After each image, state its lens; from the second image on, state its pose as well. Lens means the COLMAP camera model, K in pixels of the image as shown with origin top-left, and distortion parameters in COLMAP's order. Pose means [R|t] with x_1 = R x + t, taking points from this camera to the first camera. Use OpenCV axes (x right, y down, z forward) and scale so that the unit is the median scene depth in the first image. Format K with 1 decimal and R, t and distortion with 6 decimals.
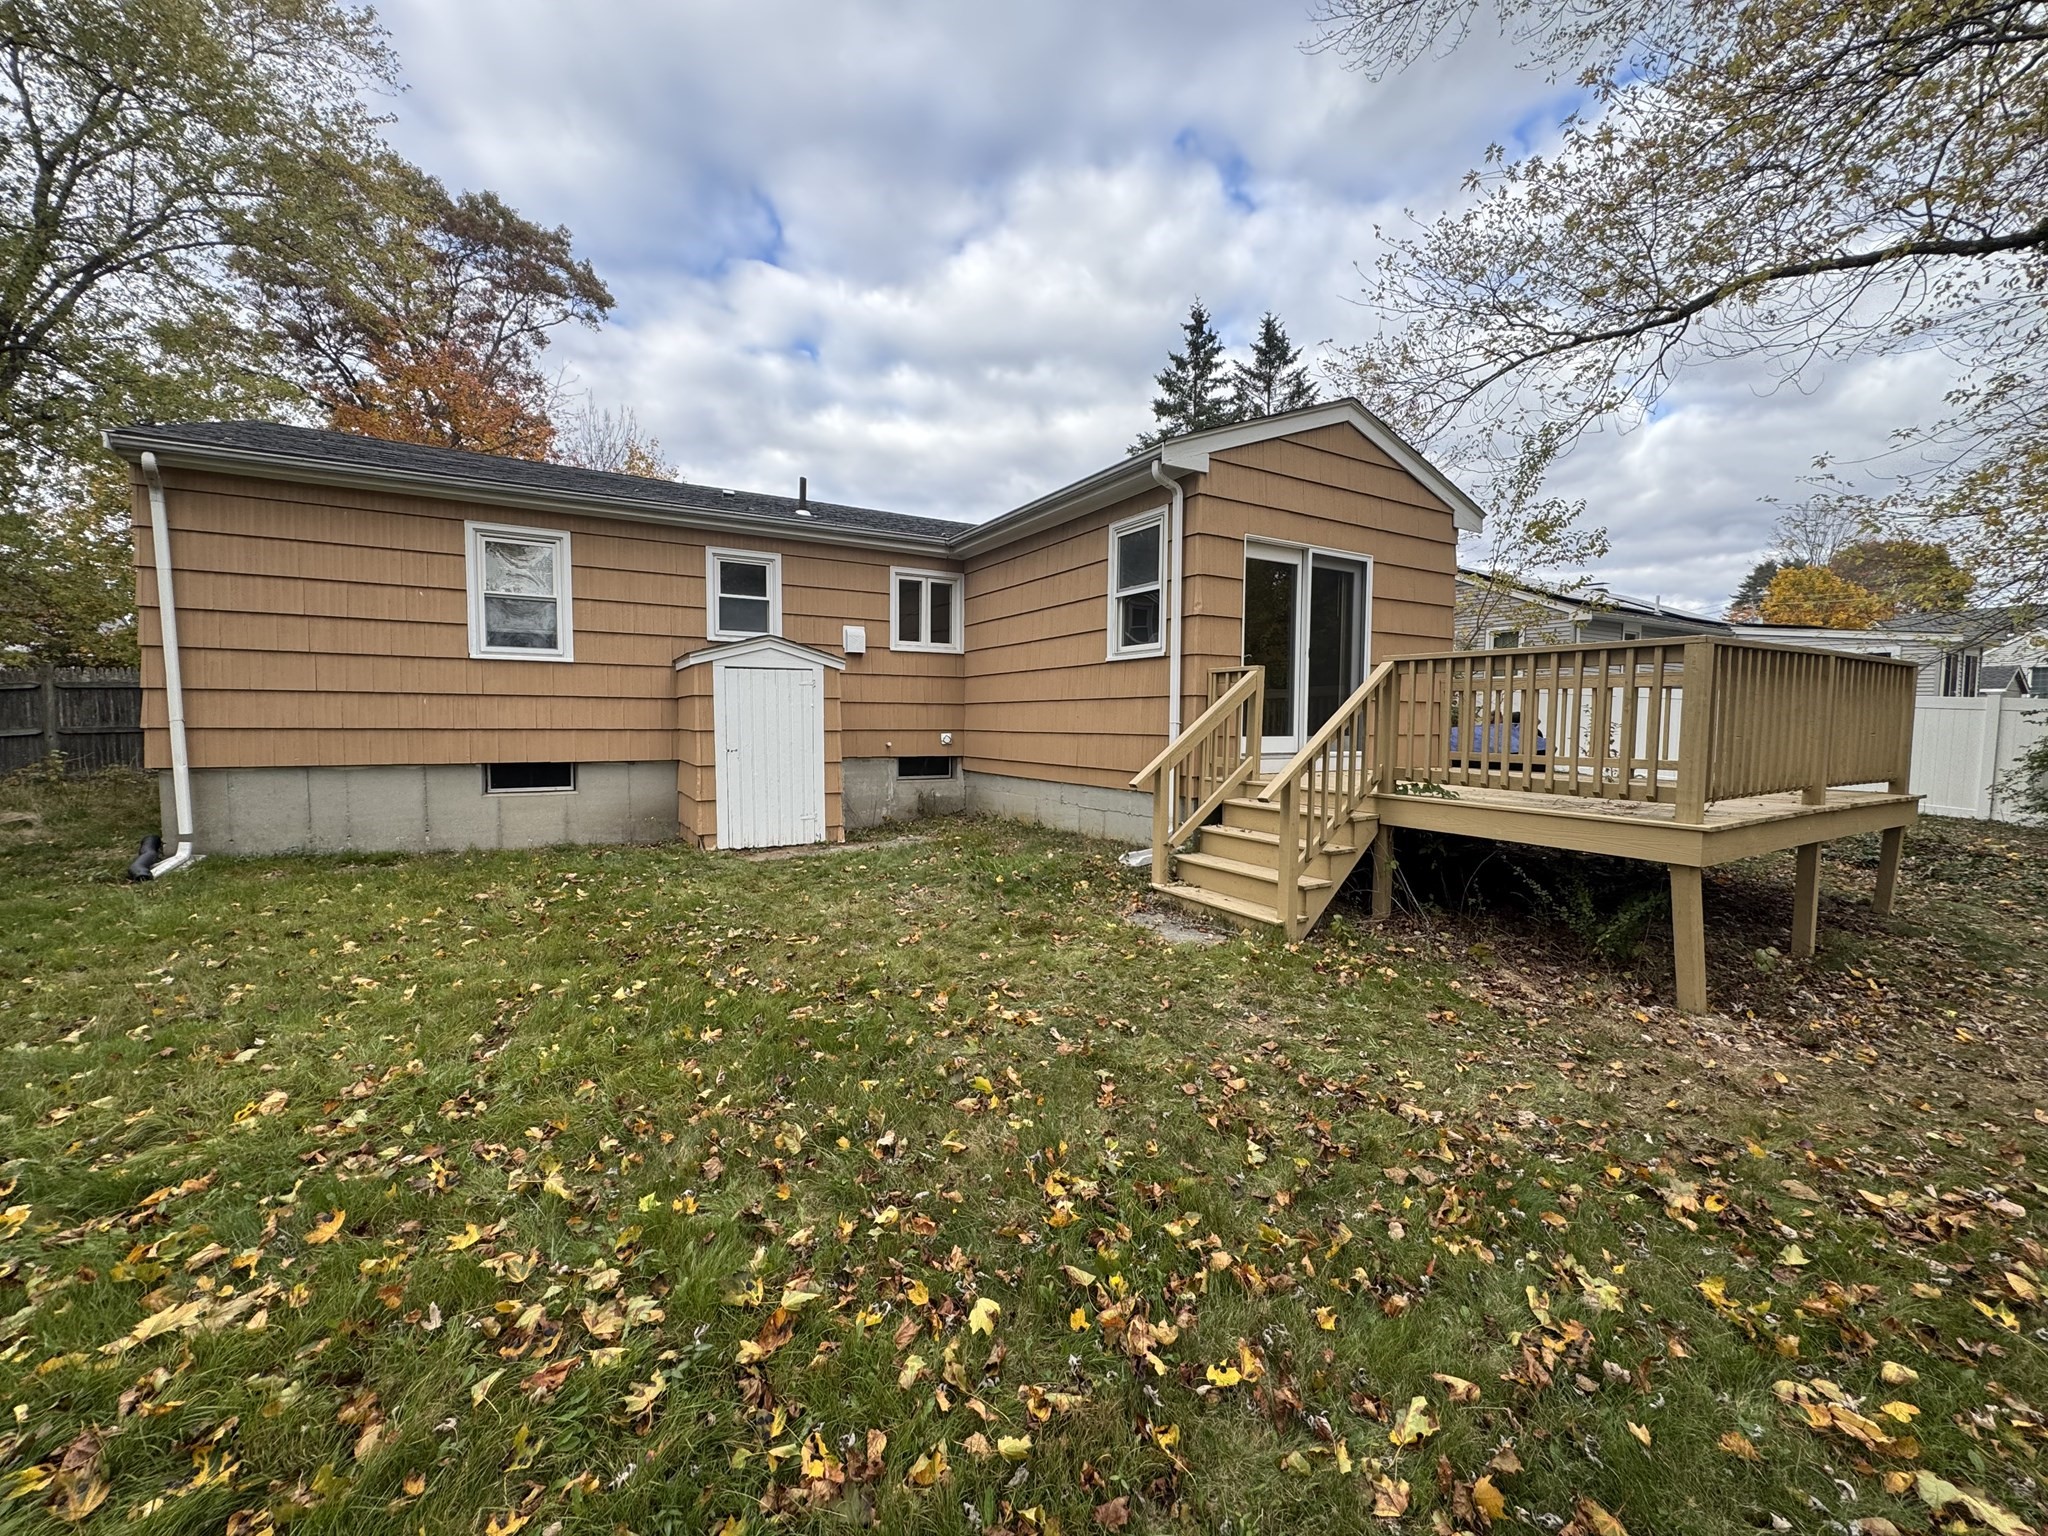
lens RADIAL K [[813.0, 0, 1024.0], [0, 813.0, 768.0], [0, 0, 1]] dist [-0.004095, 0.000184]
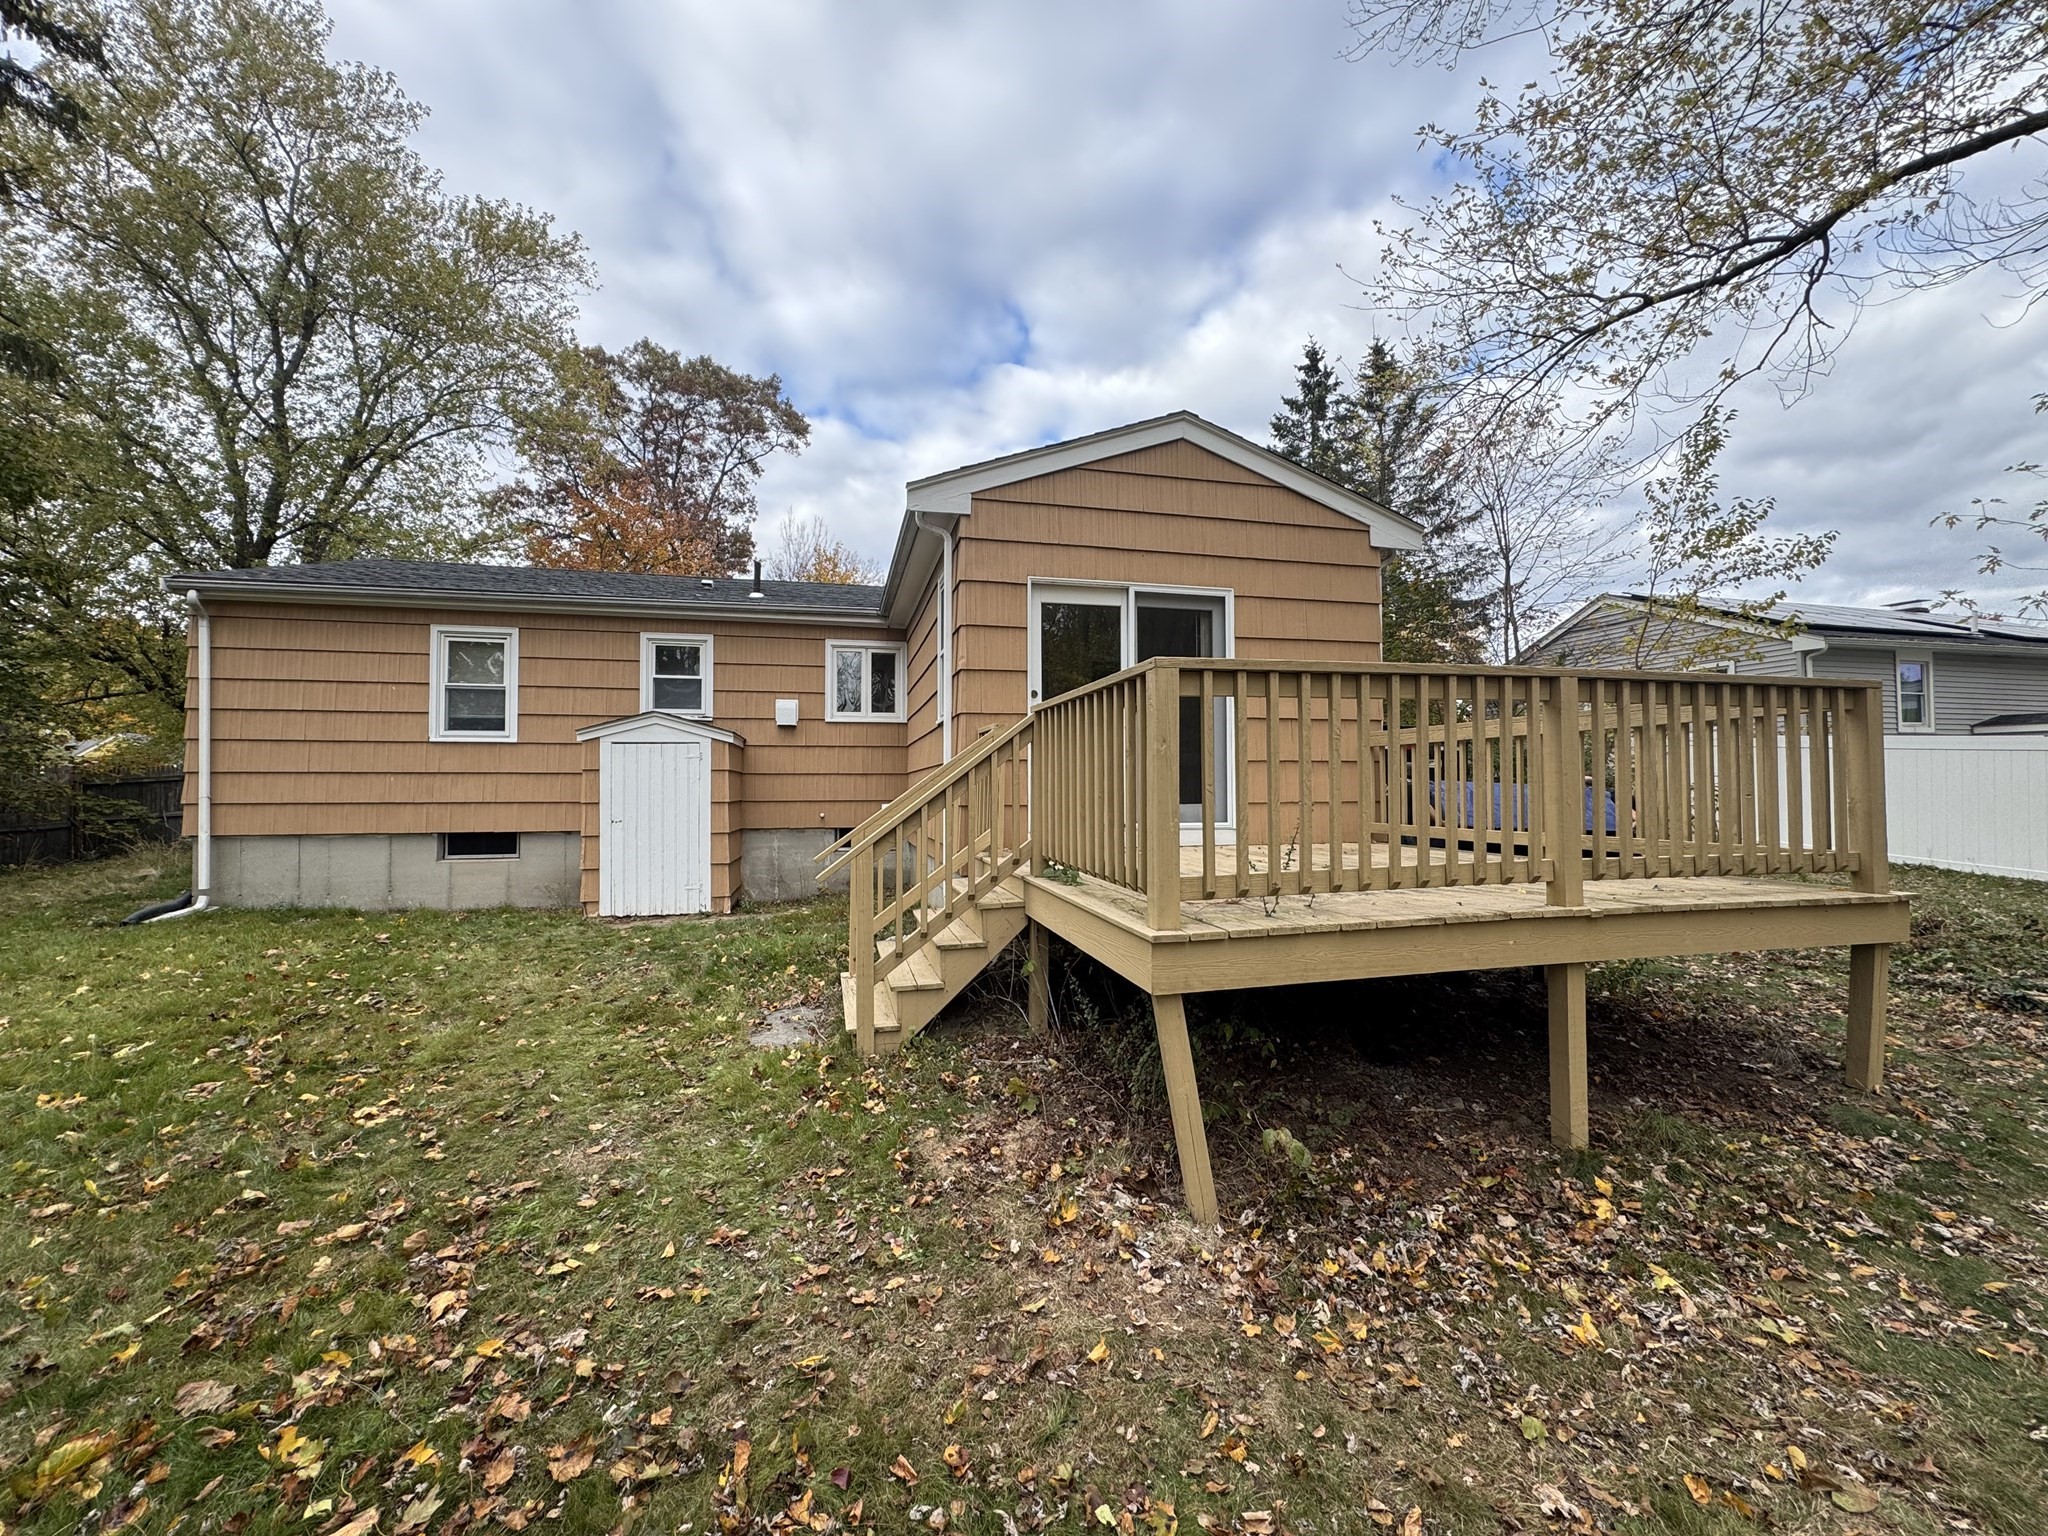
lens RADIAL K [[839.1, 0, 1024.5], [0, 839.1, 778.8], [0, 0, 1]] dist [-0.001167, 0.000041]
pose [[0.954537, -0.017459, -0.297580, 0.440909], [-0.006013, 0.996952, -0.077780, 0.004680], [0.298031, 0.076034, 0.951523, 0.111948]]
